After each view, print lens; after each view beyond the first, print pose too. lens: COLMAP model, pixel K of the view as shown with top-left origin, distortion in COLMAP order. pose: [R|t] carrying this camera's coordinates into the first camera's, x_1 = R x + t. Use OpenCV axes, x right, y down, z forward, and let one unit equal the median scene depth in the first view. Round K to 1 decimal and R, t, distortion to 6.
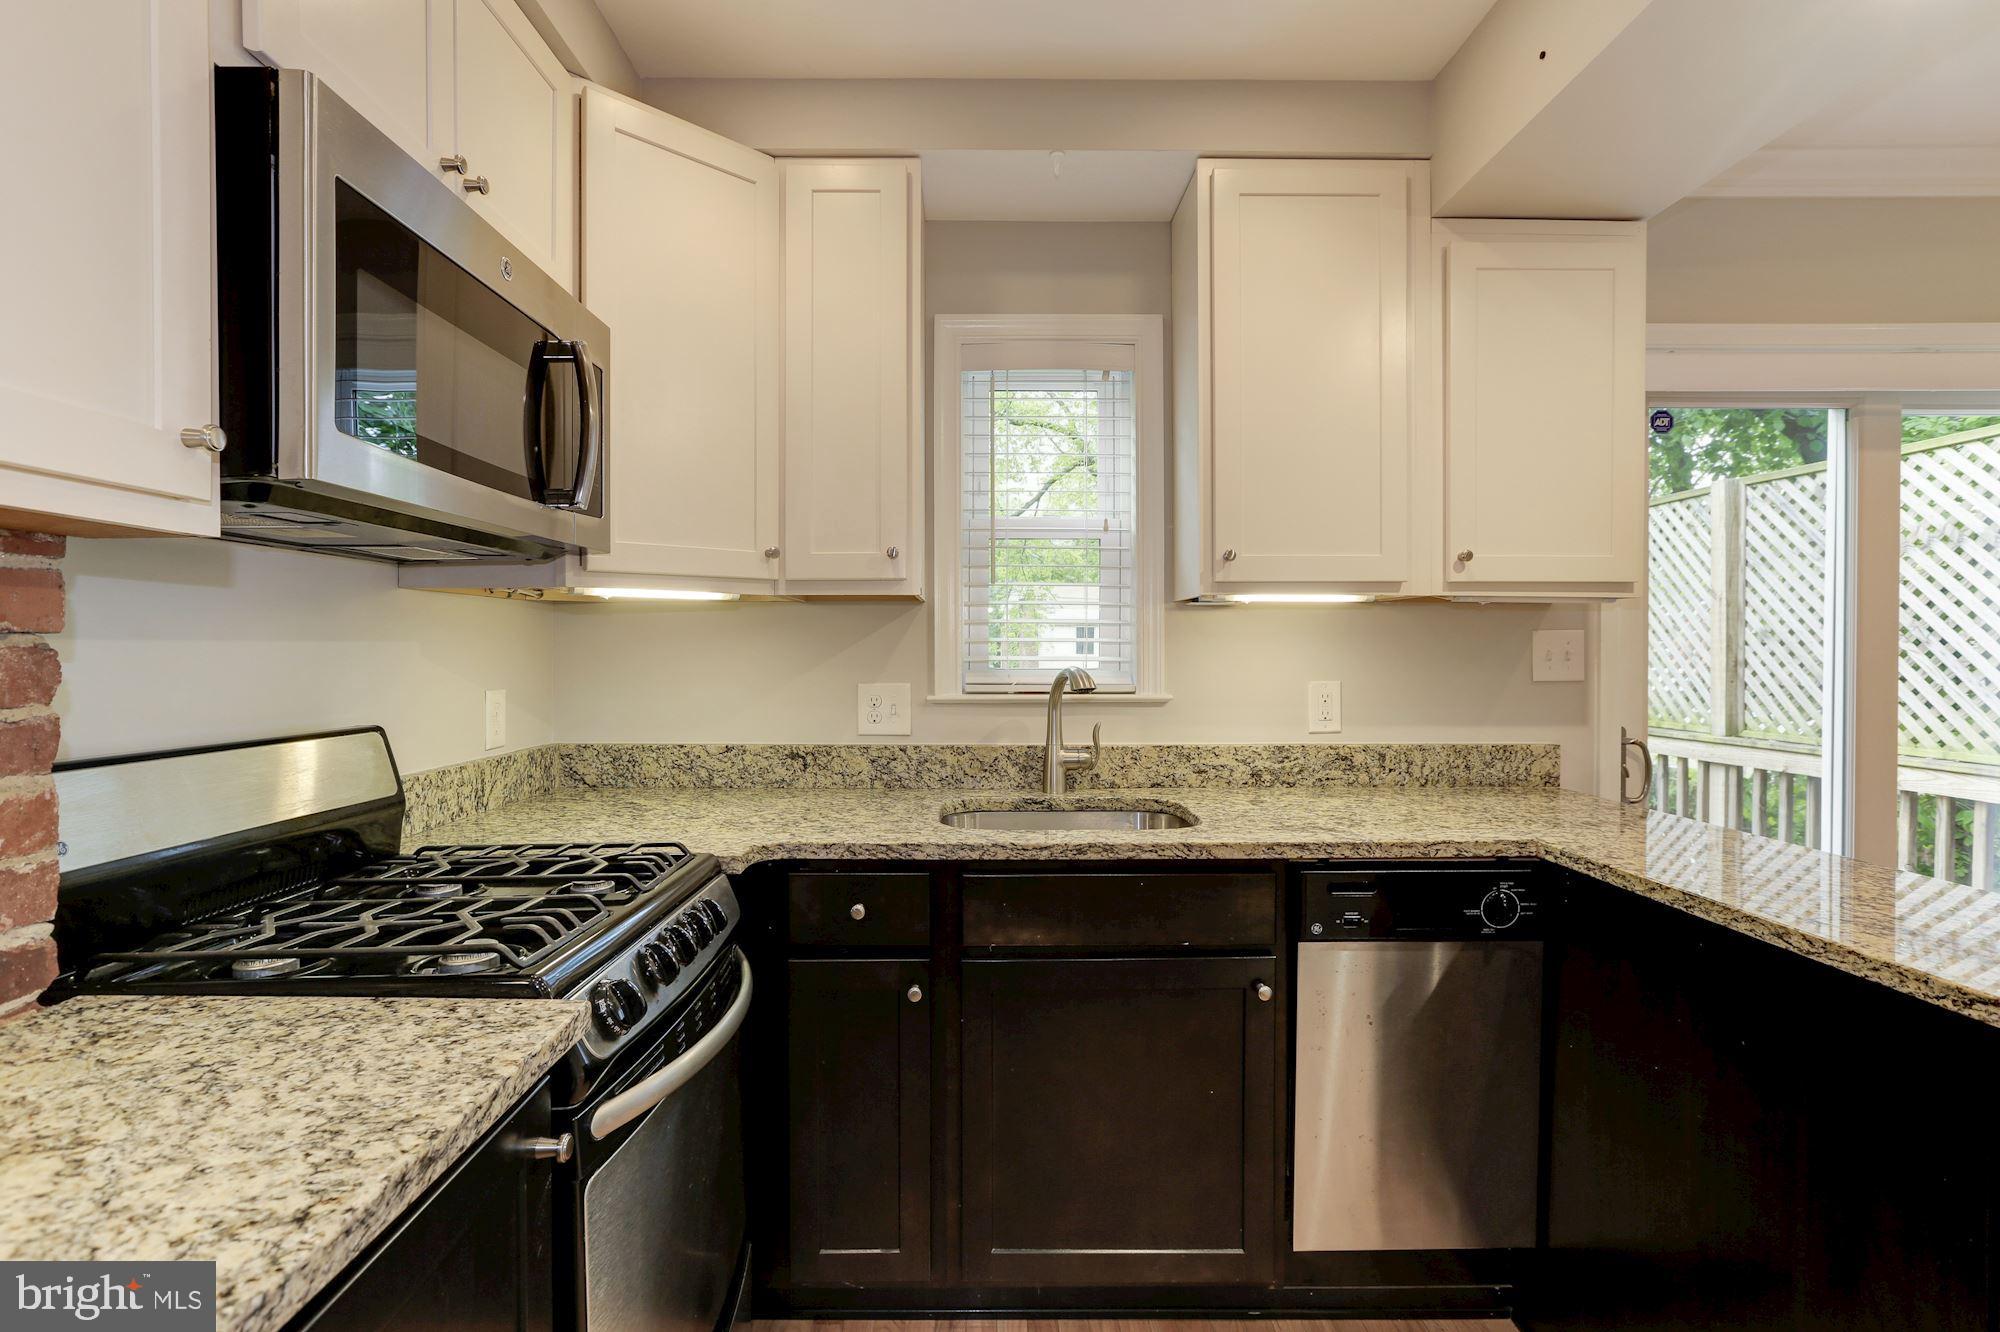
lens RADIAL K [[963.5, 0, 1001.5], [0, 963.5, 652.4], [0, 0, 1]] dist [-0.021824, 0.009379]
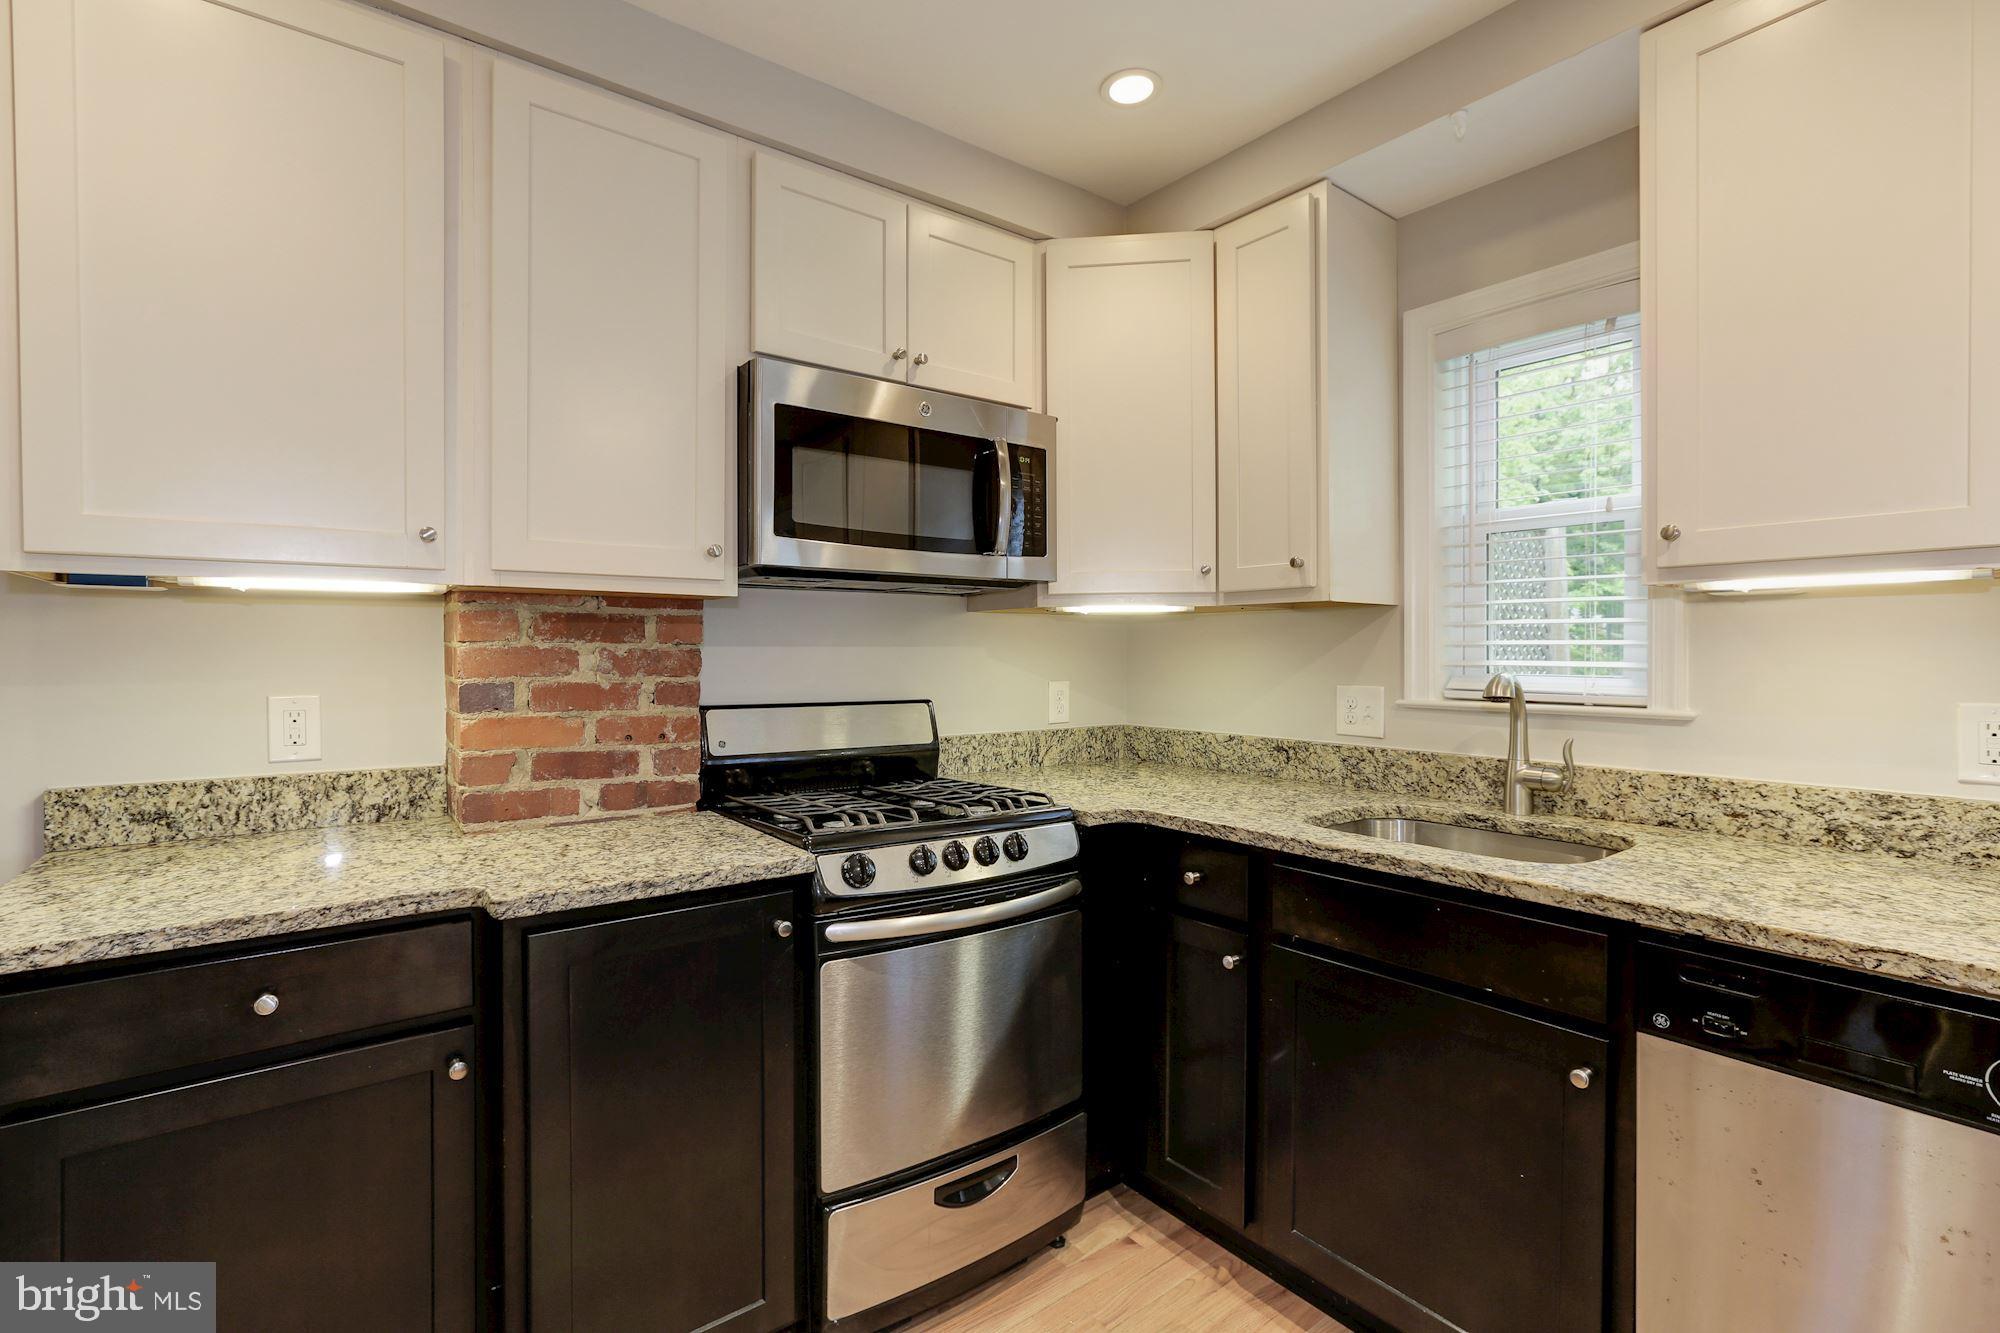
lens RADIAL K [[906.2, 0, 988.9], [0, 906.2, 660.6], [0, 0, 1]] dist [-0.021740, 0.005749]
pose [[0.597373, 0.006975, -0.801933, 0.430508], [-0.004693, 0.999975, 0.005202, 0.001854], [0.801950, 0.000656, 0.597391, 0.112505]]
